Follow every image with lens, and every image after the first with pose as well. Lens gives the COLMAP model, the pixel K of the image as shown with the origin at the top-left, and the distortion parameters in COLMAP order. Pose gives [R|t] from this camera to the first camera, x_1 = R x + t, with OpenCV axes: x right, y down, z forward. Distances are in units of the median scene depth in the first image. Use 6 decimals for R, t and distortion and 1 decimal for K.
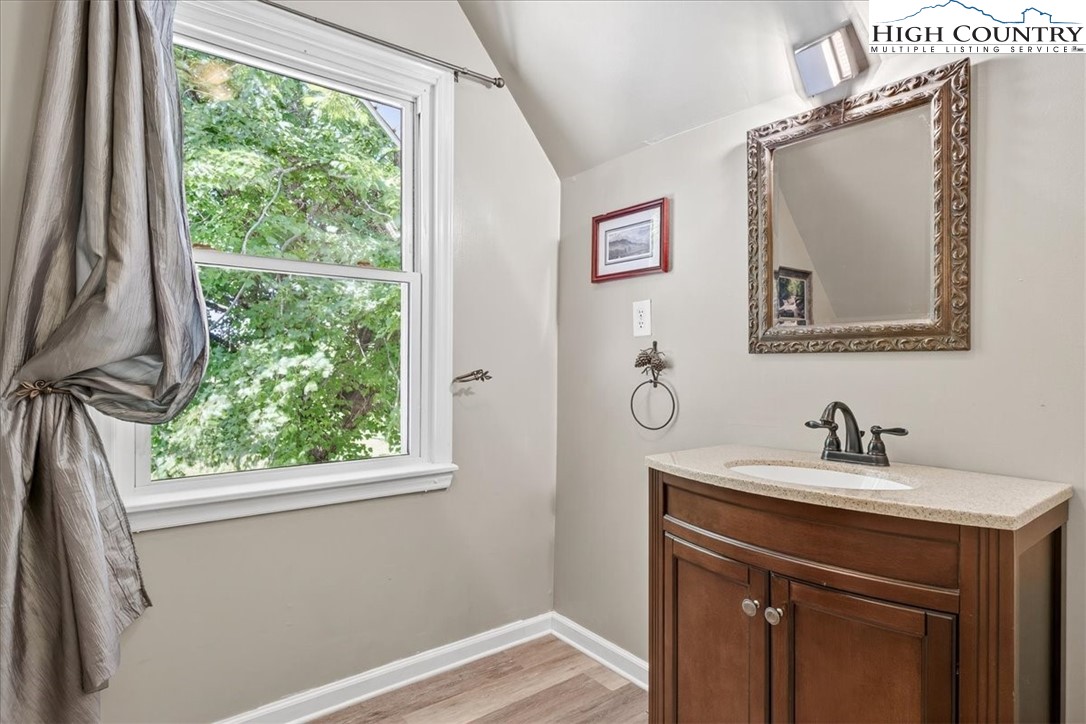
lens RADIAL K [[588.6, 0, 543.1], [0, 588.6, 365.8], [0, 0, 1]] dist [0.002792, 0.000433]
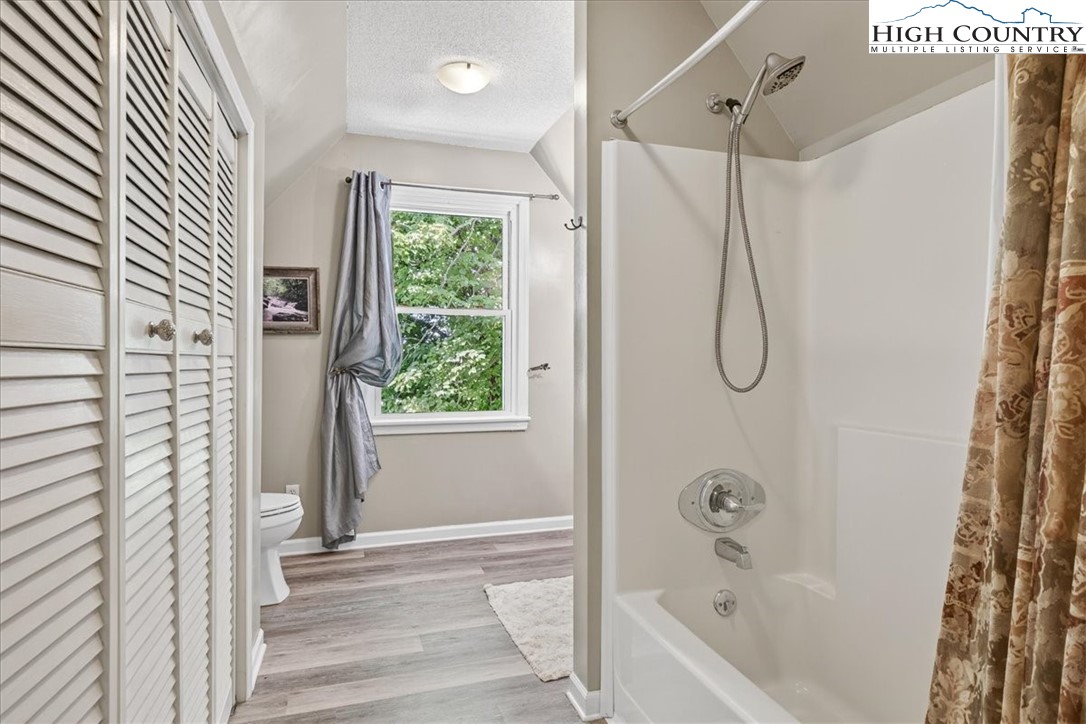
lens RADIAL K [[555.5, 0, 543.0], [0, 555.5, 362.0], [0, 0, 1]] dist [0.001131, 0.000115]
pose [[0.941906, 0.015115, -0.335537, 0.666058], [-0.008178, 0.999723, 0.022077, -0.051941], [0.335777, -0.018050, 0.941768, -0.833292]]
